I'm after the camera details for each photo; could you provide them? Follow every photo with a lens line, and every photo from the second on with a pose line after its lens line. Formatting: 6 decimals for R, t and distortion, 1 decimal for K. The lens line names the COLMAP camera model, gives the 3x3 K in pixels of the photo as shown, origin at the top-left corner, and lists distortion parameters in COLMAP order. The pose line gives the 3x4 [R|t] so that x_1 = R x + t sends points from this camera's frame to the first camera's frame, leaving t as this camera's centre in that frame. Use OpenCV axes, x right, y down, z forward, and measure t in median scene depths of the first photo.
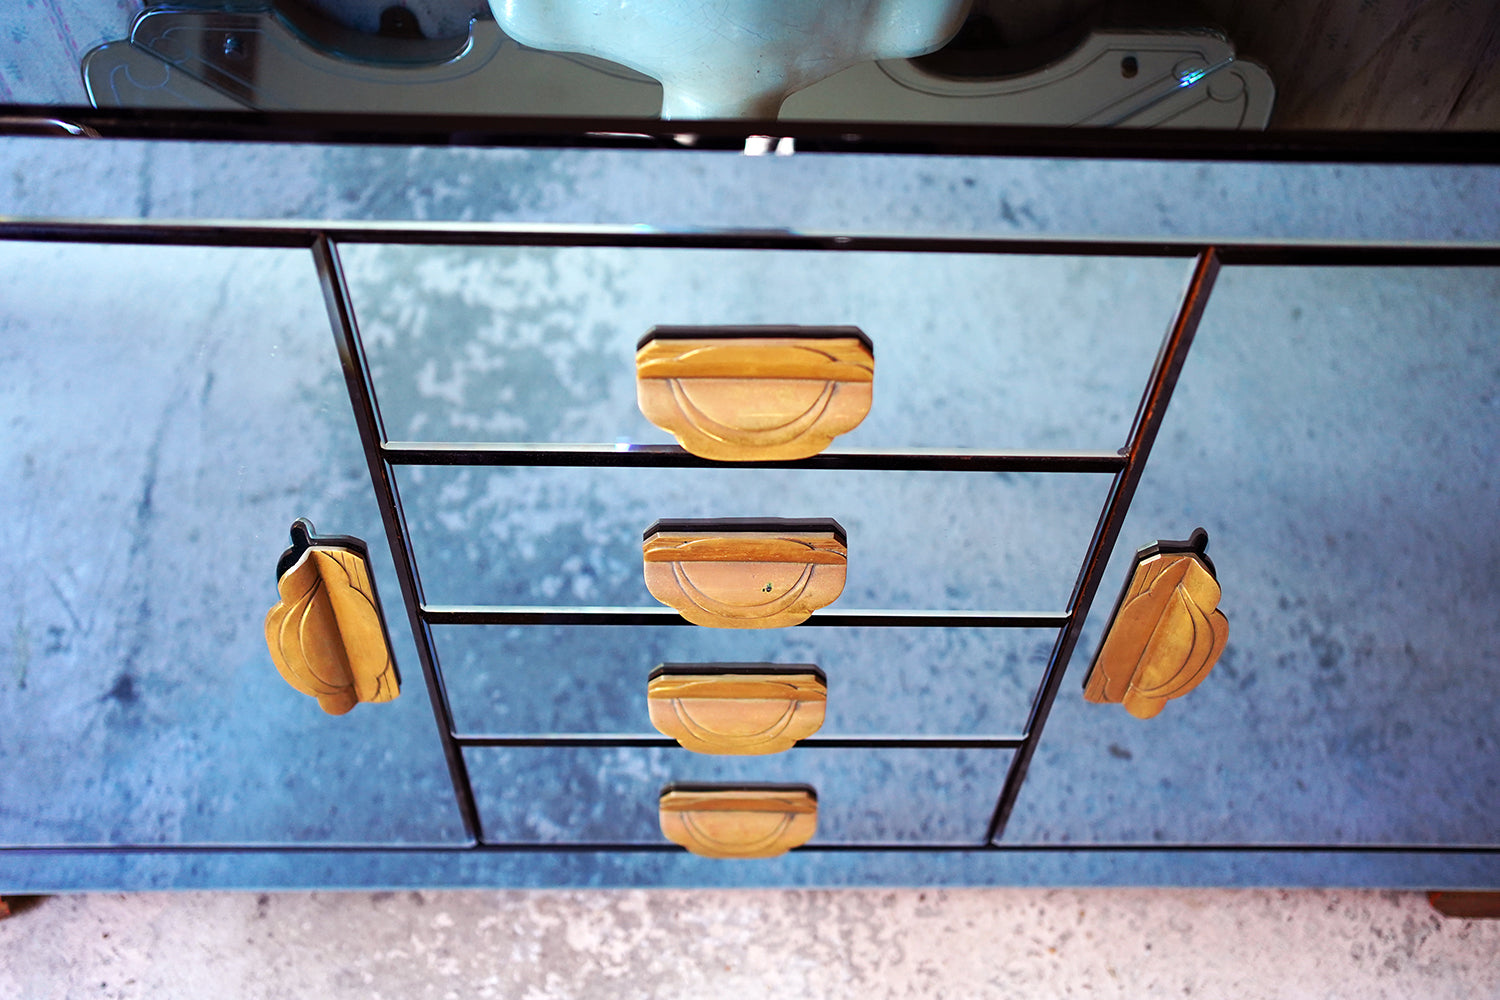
lens RADIAL K [[1489.9, 0, 738.6], [0, 1489.9, 479.2], [0, 0, 1]] dist [0.043234, 0.000000]
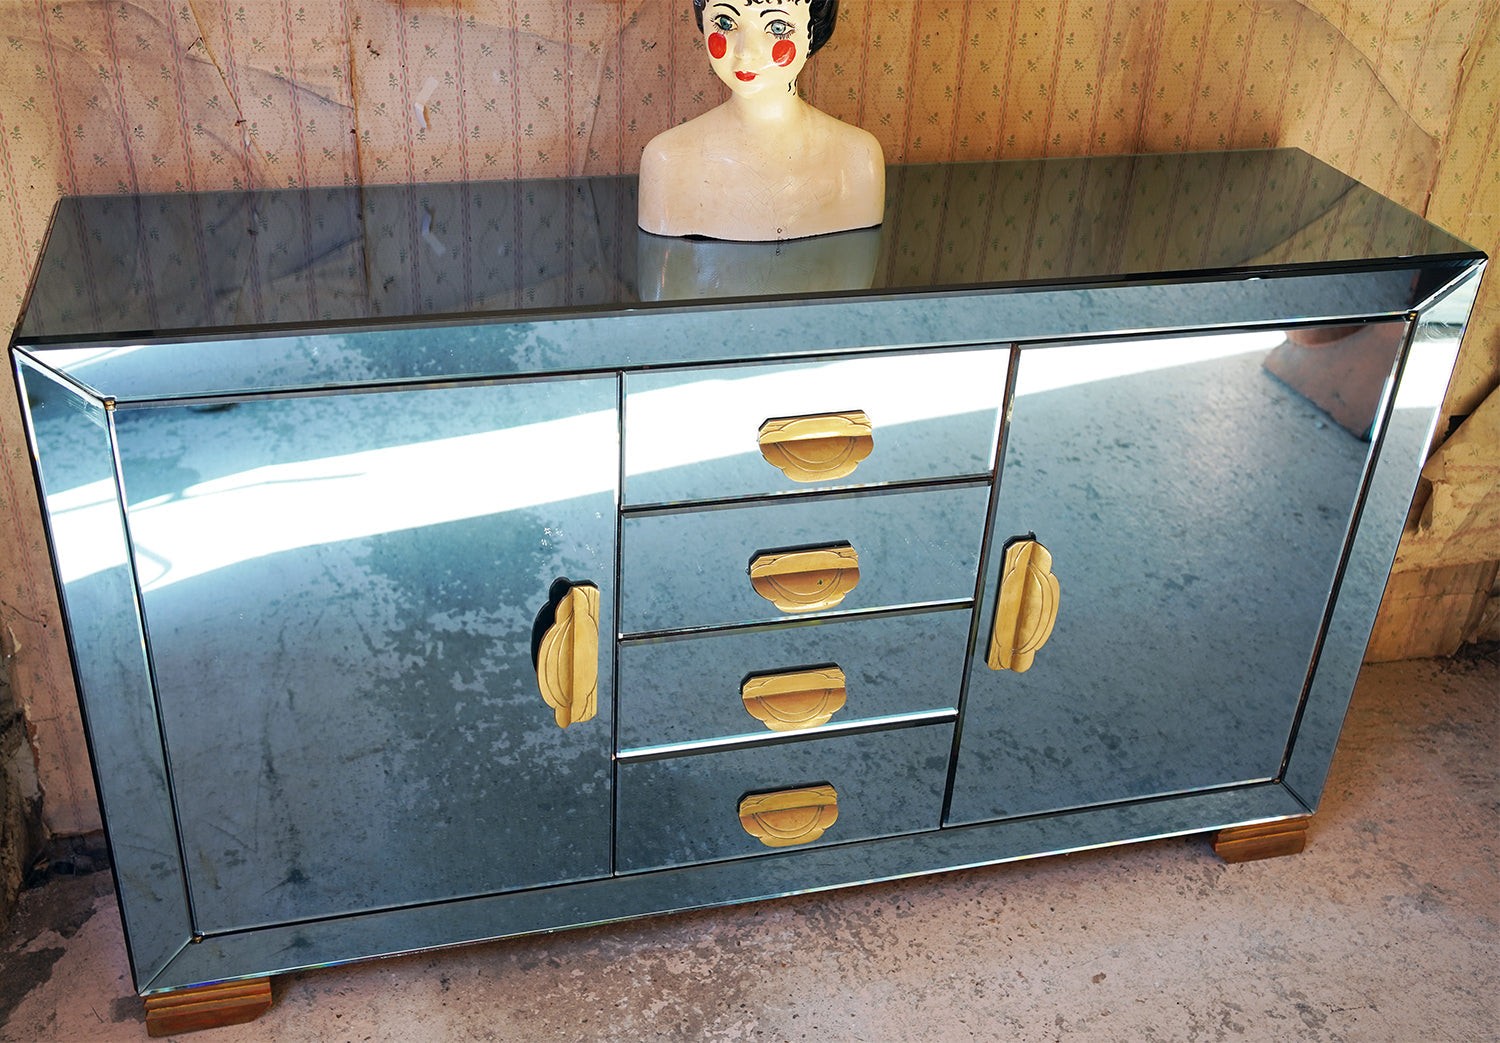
lens RADIAL K [[1546.5, 0, 699.6], [0, 1546.5, 518.9], [0, 0, 1]] dist [0.037534, 0.000000]
pose [[0.973945, -0.108355, 0.199225, -0.328218], [0.172141, 0.925132, -0.338377, 0.412390], [-0.147645, 0.363855, 0.919679, -0.496697]]
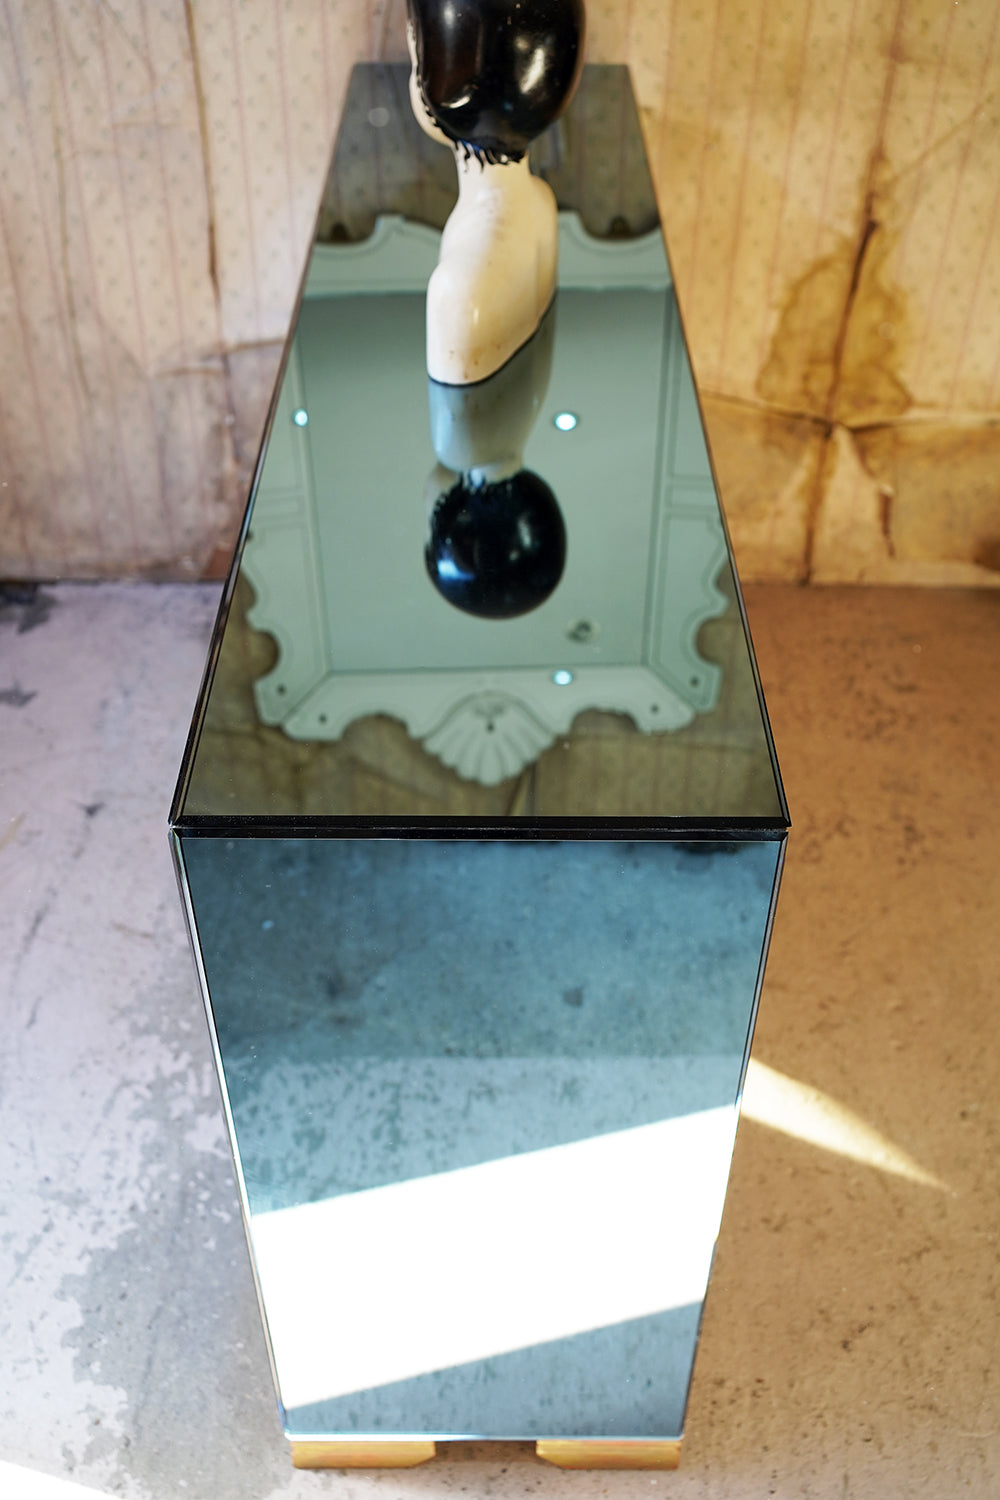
lens RADIAL K [[1489.9, 0, 503.9], [0, 1489.9, 754.1], [0, 0, 1]] dist [0.043234, 0.000000]
pose [[0.999962, -0.008685, 0.000740, 0.001498], [0.008671, 0.982655, -0.185238, 0.660301], [0.000881, 0.185237, 0.982693, -0.733469]]
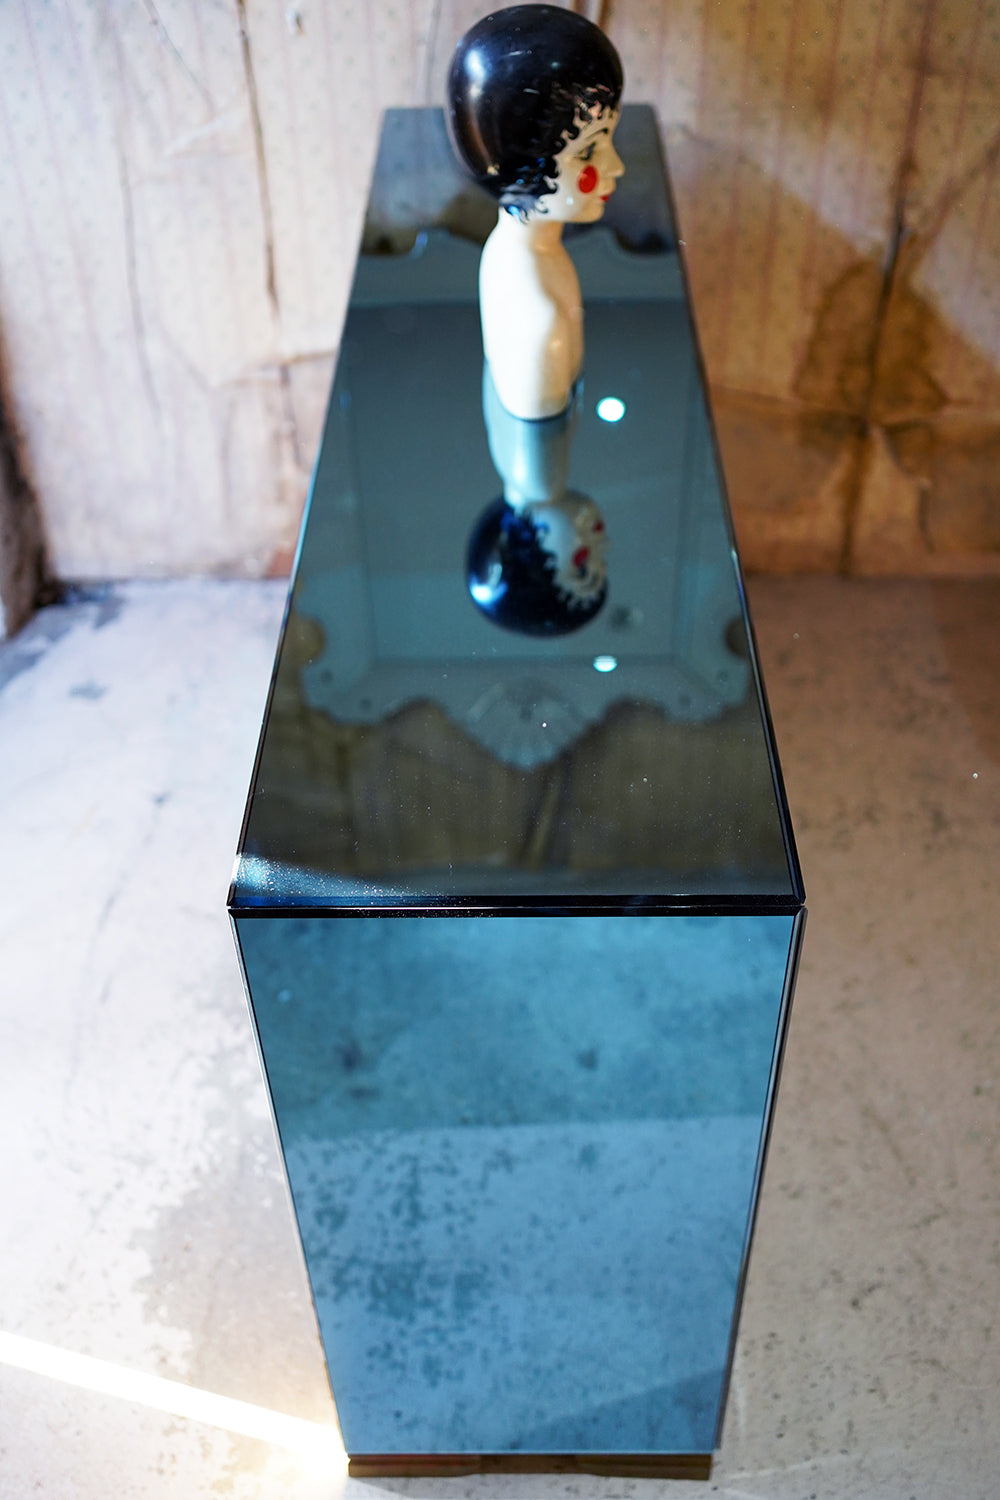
lens RADIAL K [[1489.9, 0, 504.1], [0, 1489.9, 756.7], [0, 0, 1]] dist [0.043234, 0.000000]
pose [[0.998637, -0.011184, -0.050974, 0.042399], [0.002440, 0.985707, -0.168453, 0.659295], [0.052129, 0.168099, 0.984391, -0.820696]]
